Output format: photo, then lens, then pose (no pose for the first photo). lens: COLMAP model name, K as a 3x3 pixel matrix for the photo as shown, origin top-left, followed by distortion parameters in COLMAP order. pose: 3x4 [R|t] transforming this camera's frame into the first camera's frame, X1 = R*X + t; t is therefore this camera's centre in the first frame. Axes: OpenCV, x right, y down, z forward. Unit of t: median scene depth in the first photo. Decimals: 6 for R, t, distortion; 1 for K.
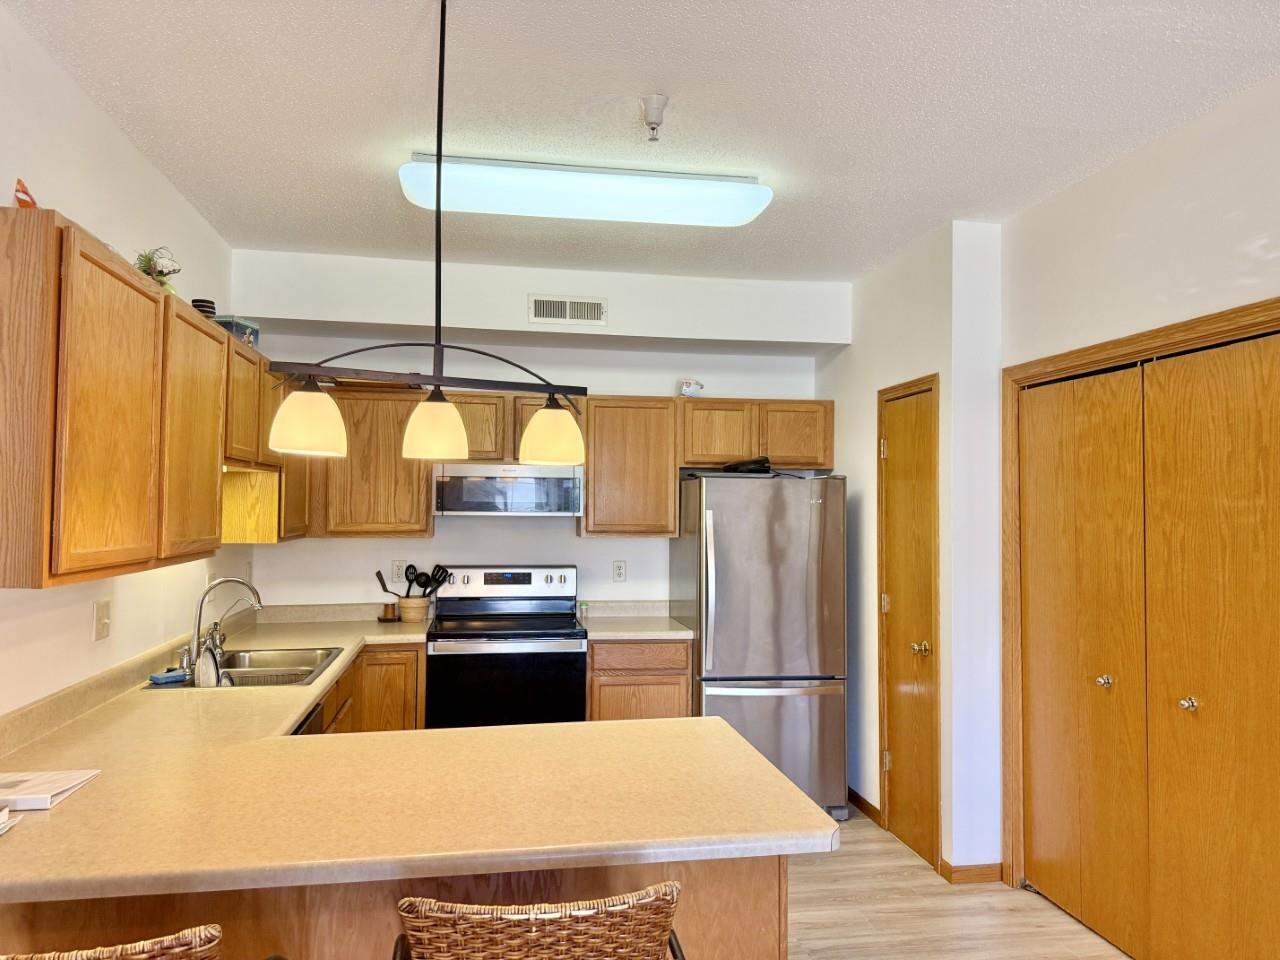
lens RADIAL K [[896.6, 0, 643.3], [0, 896.6, 475.4], [0, 0, 1]] dist [0.011407, -0.002062]
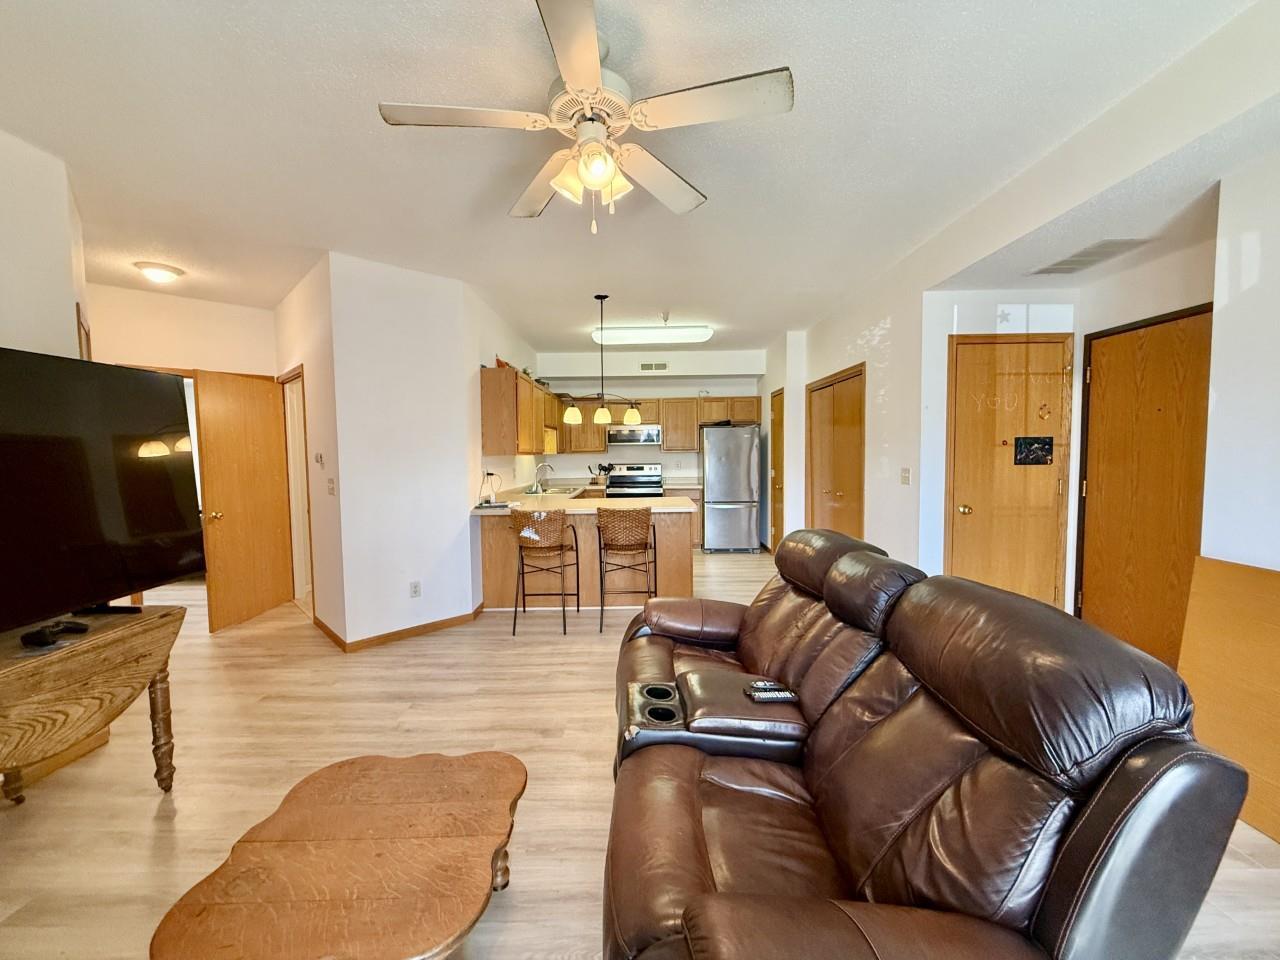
lens RADIAL K [[513.7, 0, 640.6], [0, 513.7, 479.3], [0, 0, 1]] dist [0.001734, 0.000231]
pose [[0.984228, -0.010483, -0.176594, 0.144625], [0.026241, 0.995851, 0.087132, 0.015050], [0.174948, -0.090391, 0.980420, -0.540516]]
